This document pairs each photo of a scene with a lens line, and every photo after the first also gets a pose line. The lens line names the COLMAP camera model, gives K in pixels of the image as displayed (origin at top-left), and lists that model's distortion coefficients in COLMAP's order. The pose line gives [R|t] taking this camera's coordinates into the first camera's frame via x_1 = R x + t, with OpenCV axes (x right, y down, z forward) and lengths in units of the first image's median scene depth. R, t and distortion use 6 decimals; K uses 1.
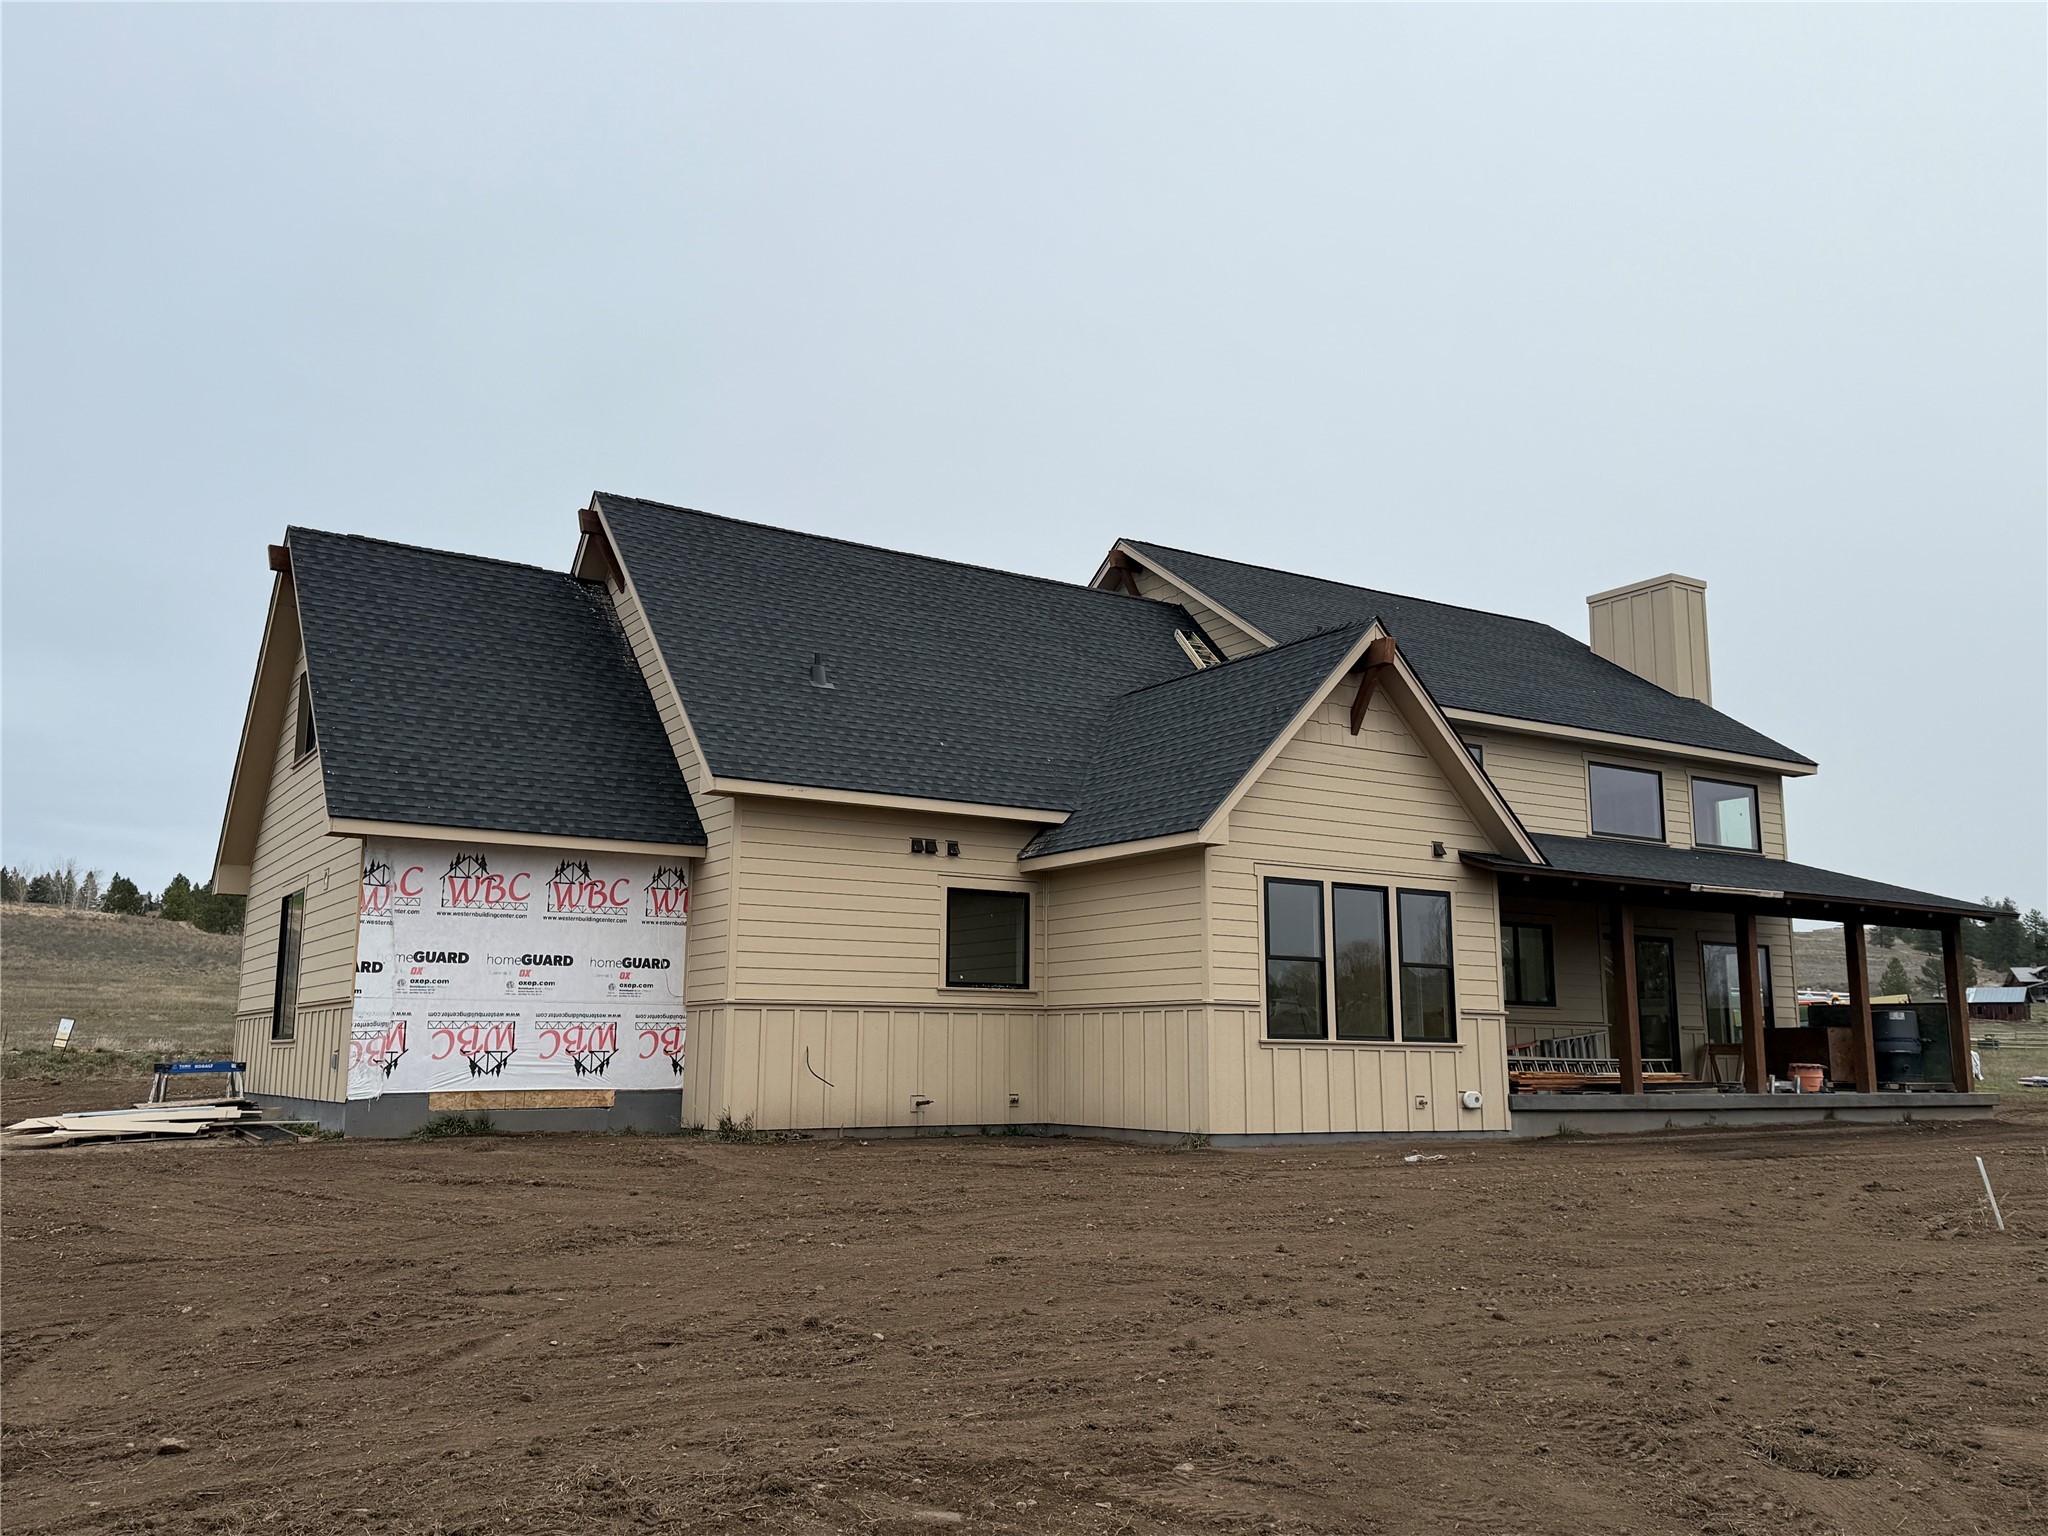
lens RADIAL K [[1688.2, 0, 1021.4], [0, 1688.2, 755.9], [0, 0, 1]] dist [0.120951, -0.056973]
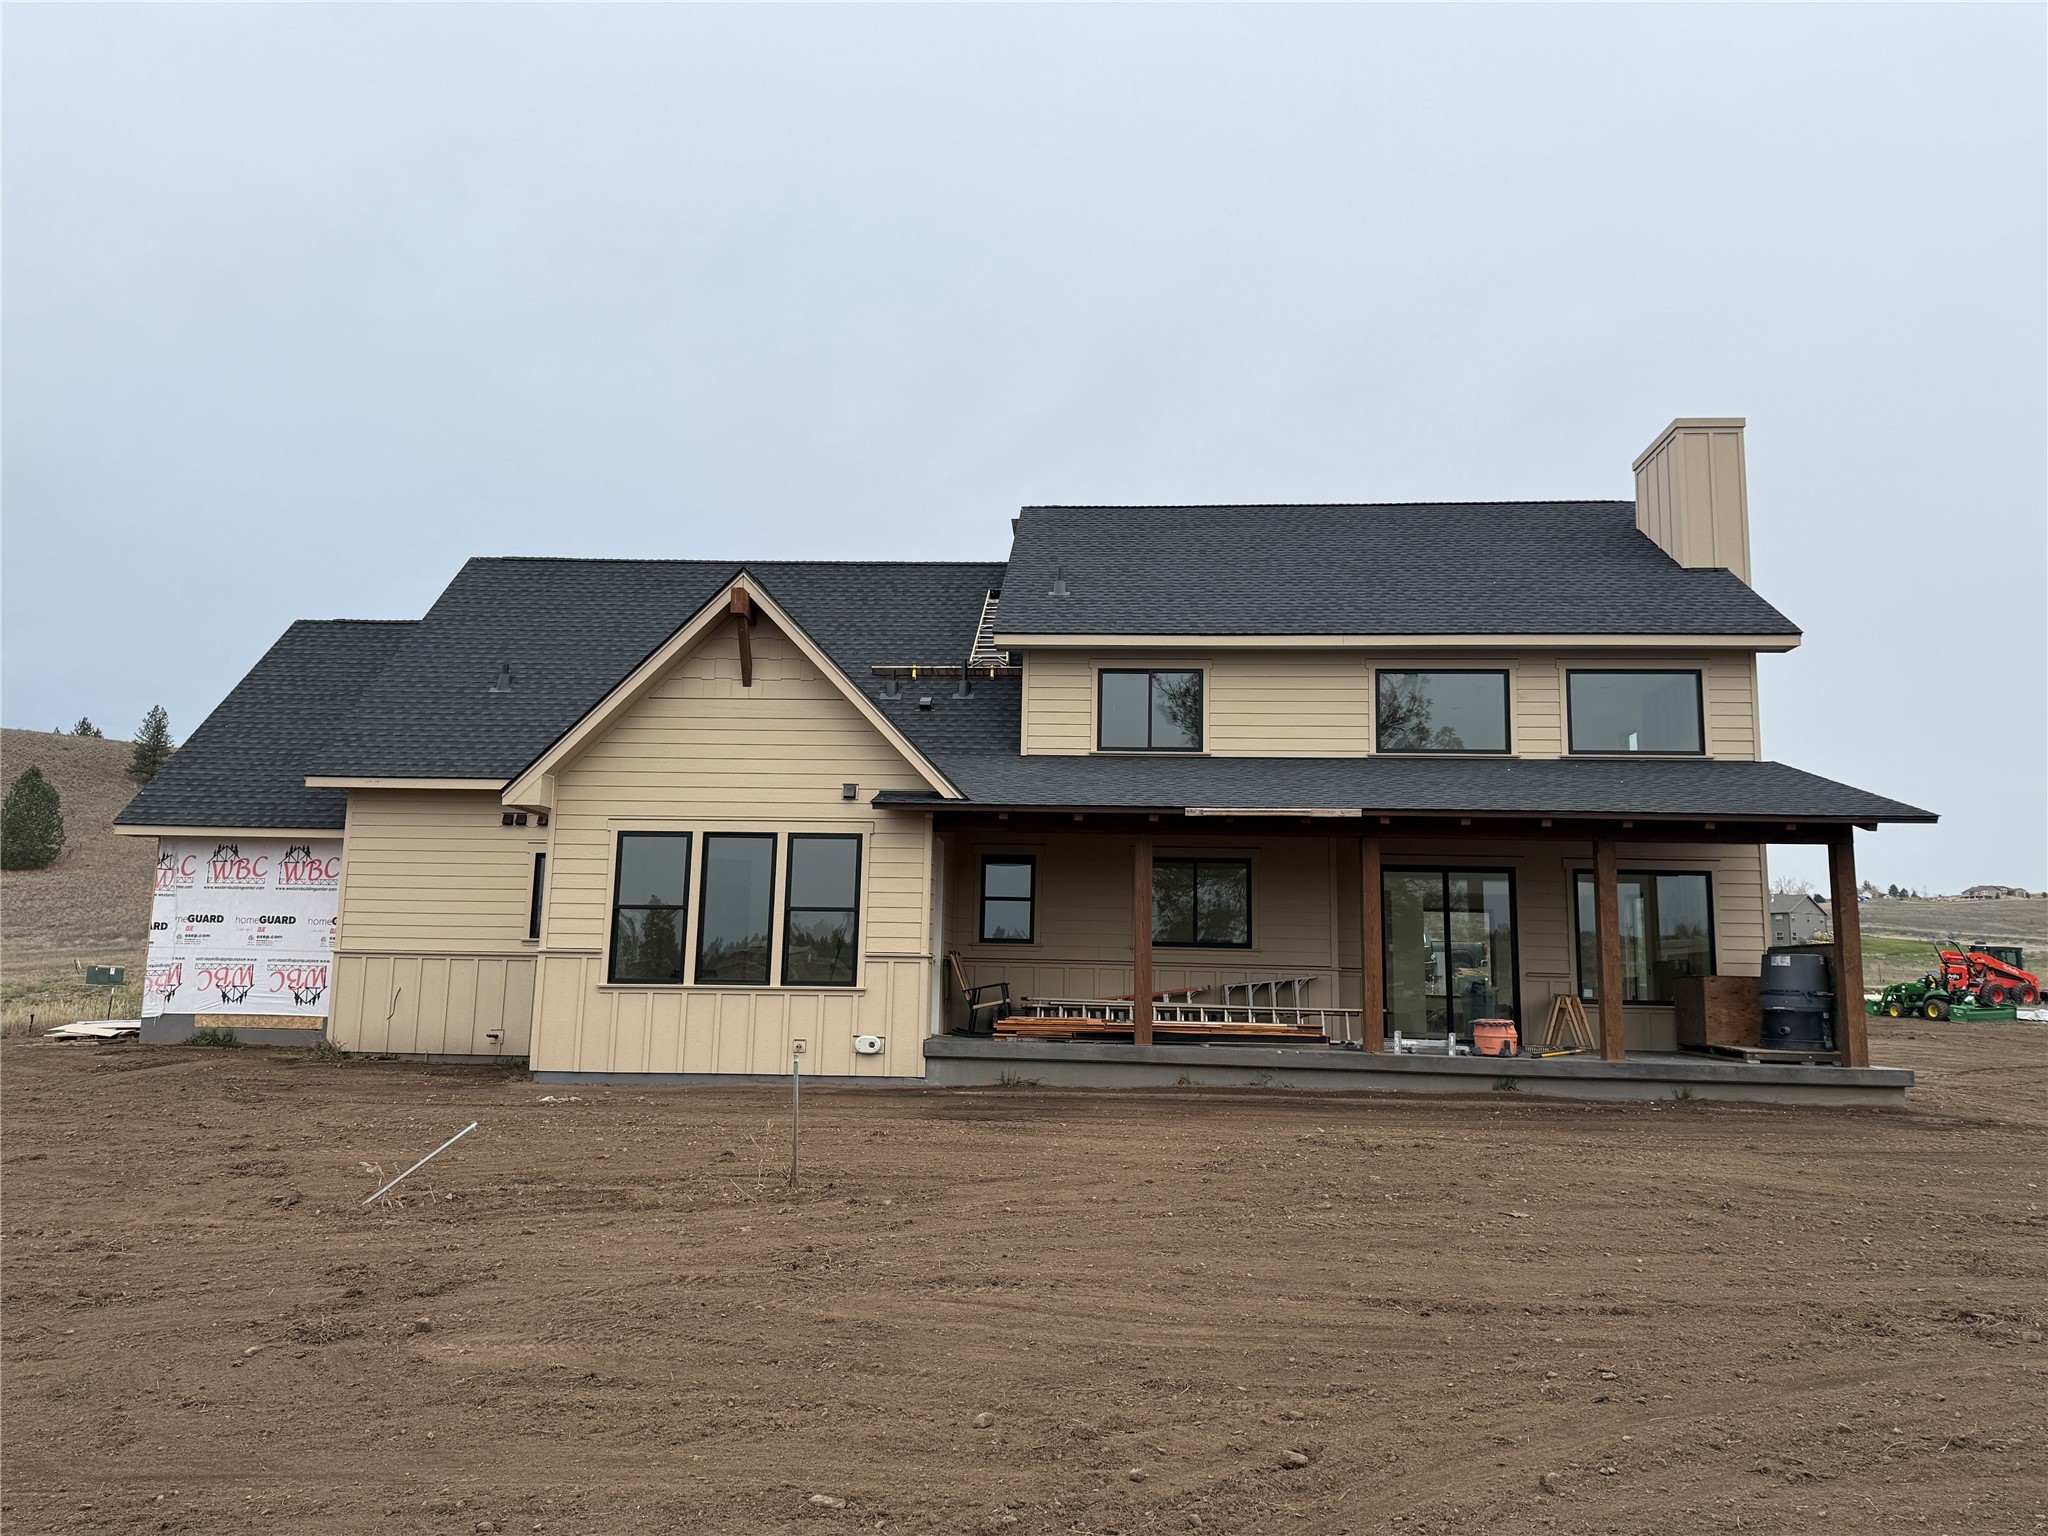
lens RADIAL K [[1424.9, 0, 1024.5], [0, 1424.9, 769.2], [0, 0, 1]] dist [0.104892, -0.048411]
pose [[0.789315, -0.076348, -0.609223, 0.889897], [0.088833, 0.995999, -0.009726, 0.063391], [0.607528, -0.046443, 0.792940, 0.437260]]
